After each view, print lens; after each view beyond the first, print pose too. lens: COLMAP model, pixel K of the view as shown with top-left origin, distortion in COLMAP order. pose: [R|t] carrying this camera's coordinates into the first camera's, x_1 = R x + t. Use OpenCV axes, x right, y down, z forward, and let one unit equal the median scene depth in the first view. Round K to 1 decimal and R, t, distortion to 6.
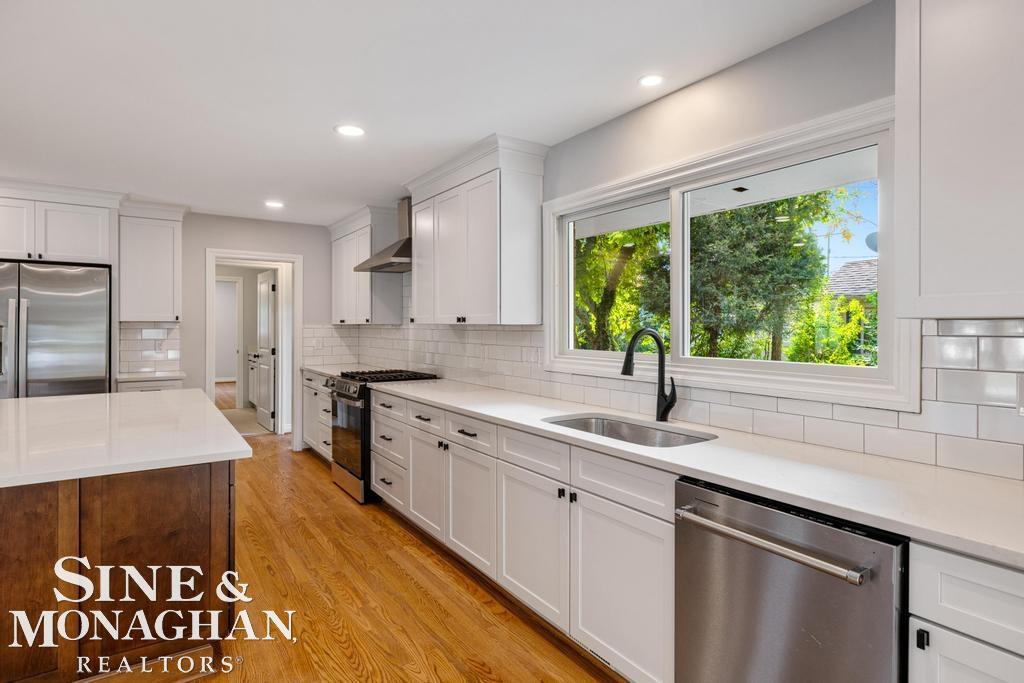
lens RADIAL K [[534.9, 0, 517.6], [0, 534.9, 331.7], [0, 0, 1]] dist [-0.000242, -0.000457]
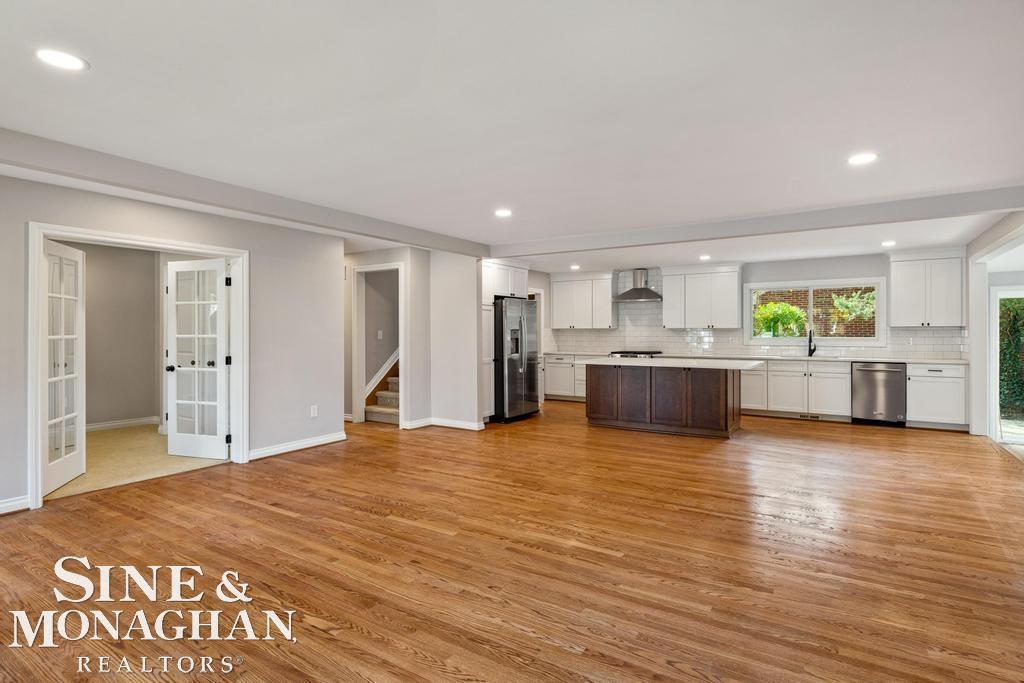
lens RADIAL K [[534.9, 0, 506.8], [0, 534.9, 333.2], [0, 0, 1]] dist [-0.000242, -0.000457]
pose [[0.914131, 0.004307, 0.405395, -0.194065], [-0.003568, 0.999990, -0.002579, 0.002034], [-0.405402, 0.000911, 0.914138, -0.090549]]
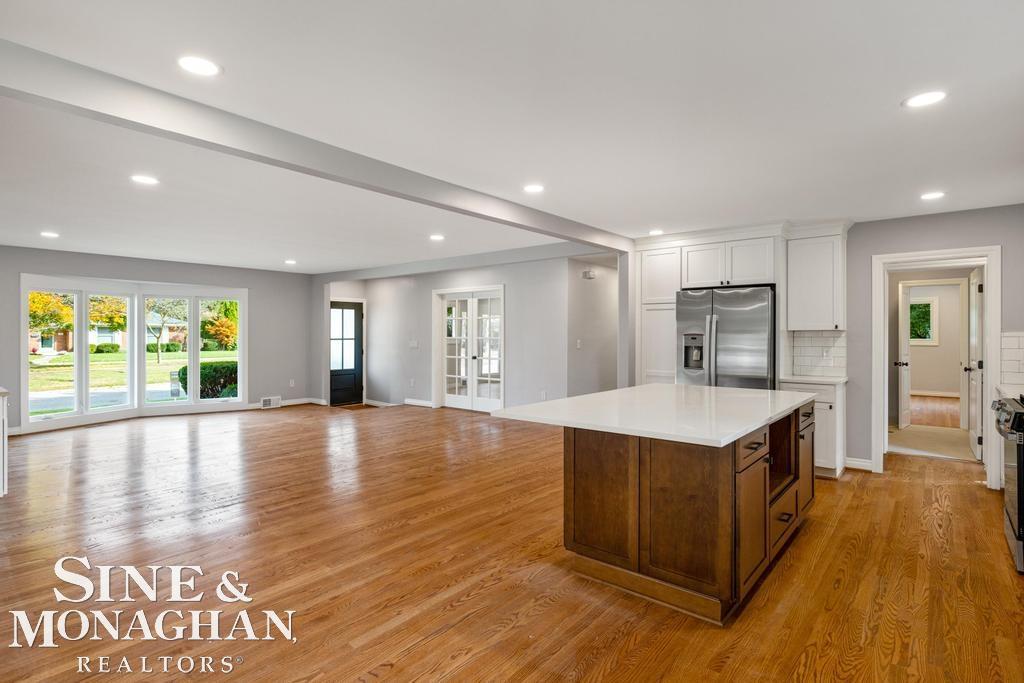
lens RADIAL K [[527.4, 0, 514.0], [0, 527.4, 339.1], [0, 0, 1]] dist [0.000357, 0.000963]
pose [[0.271421, 0.003843, -0.962453, 0.242730], [-0.007962, 0.999967, 0.001747, 0.002305], [0.962428, 0.007189, 0.271443, 0.133142]]
